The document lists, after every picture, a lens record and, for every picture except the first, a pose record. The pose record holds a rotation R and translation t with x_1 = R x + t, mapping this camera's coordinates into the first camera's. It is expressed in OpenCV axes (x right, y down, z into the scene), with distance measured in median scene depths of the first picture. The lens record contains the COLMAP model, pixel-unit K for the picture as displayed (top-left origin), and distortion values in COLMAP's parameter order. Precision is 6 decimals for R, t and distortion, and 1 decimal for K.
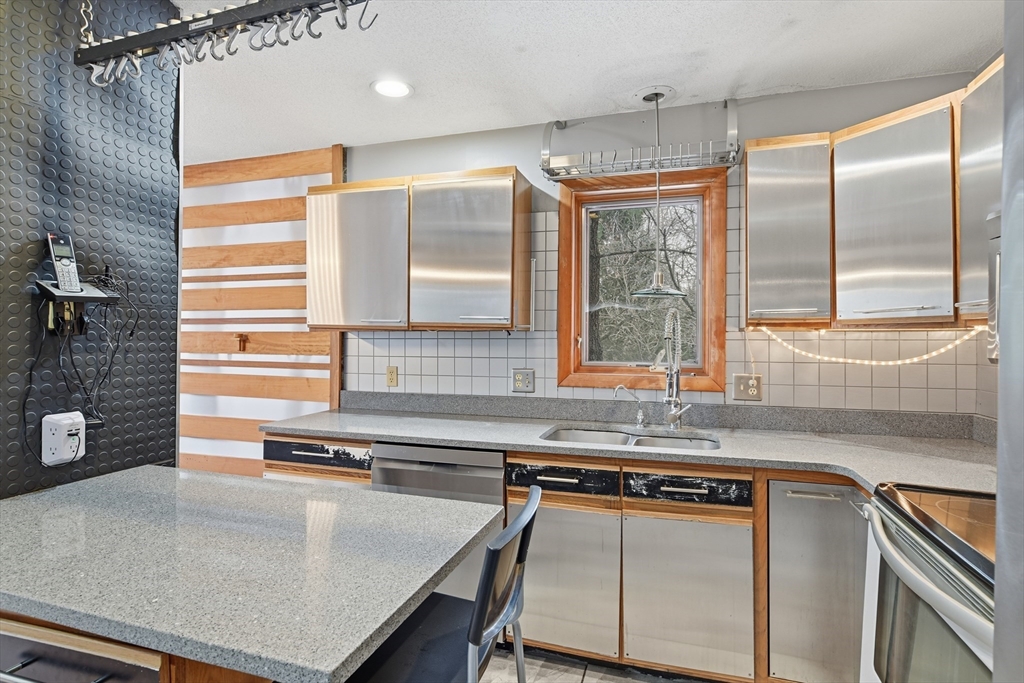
lens RADIAL K [[517.0, 0, 524.6], [0, 517.0, 332.6], [0, 0, 1]] dist [-0.015720, 0.000124]
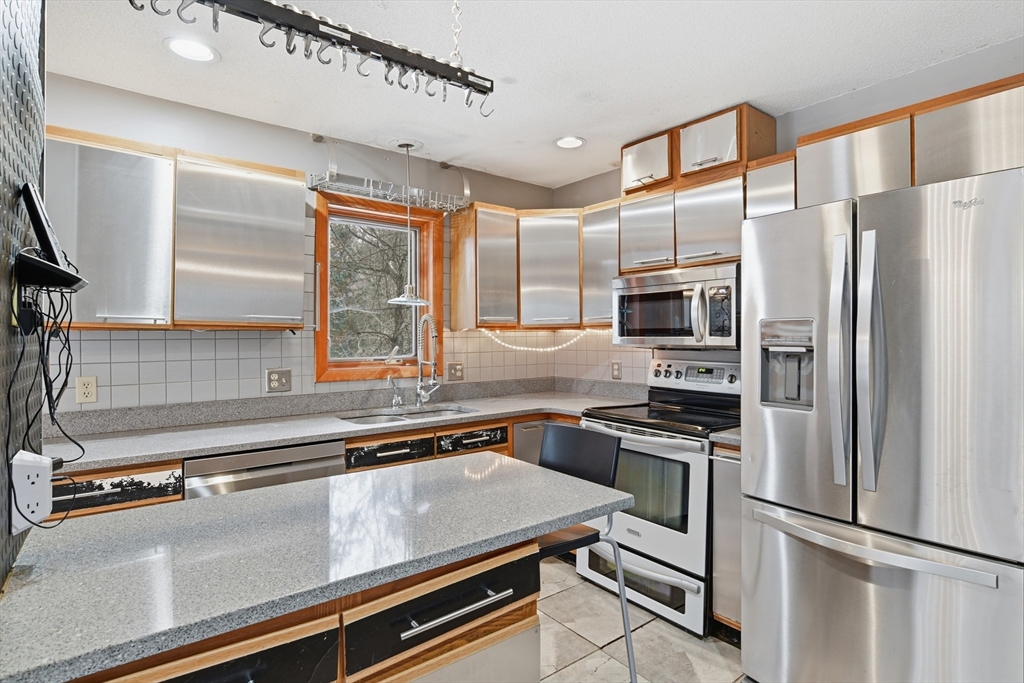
lens RADIAL K [[517.0, 0, 524.6], [0, 517.0, 332.6], [0, 0, 1]] dist [-0.015720, 0.000124]
pose [[0.557874, -0.000109, 0.829926, -0.672386], [-0.000803, 0.999999, 0.000671, -0.000231], [-0.829925, -0.001041, 0.557873, 0.055746]]
